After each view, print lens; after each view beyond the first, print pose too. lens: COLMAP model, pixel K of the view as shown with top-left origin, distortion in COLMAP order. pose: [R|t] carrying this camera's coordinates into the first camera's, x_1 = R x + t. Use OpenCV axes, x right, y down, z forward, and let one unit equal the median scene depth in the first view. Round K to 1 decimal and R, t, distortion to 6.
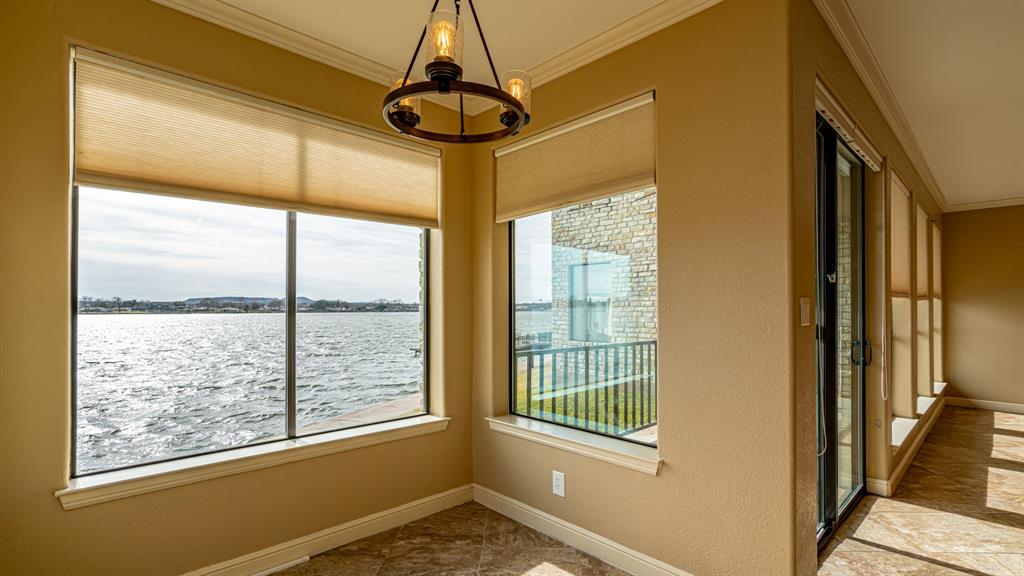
lens RADIAL K [[471.8, 0, 511.7], [0, 471.8, 304.8], [0, 0, 1]] dist [-0.013757, 0.006197]
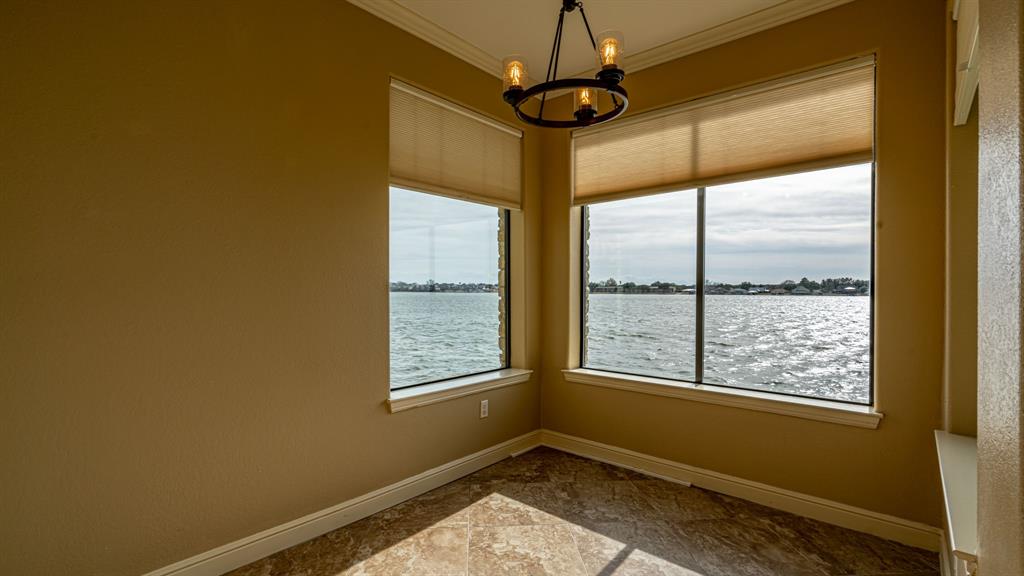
lens RADIAL K [[471.8, 0, 512.6], [0, 471.8, 289.9], [0, 0, 1]] dist [-0.013757, 0.006197]
pose [[0.100919, -0.001847, -0.994893, 0.647921], [0.003049, 0.999994, -0.001547, 0.054045], [0.994890, -0.002877, 0.100924, 0.425806]]
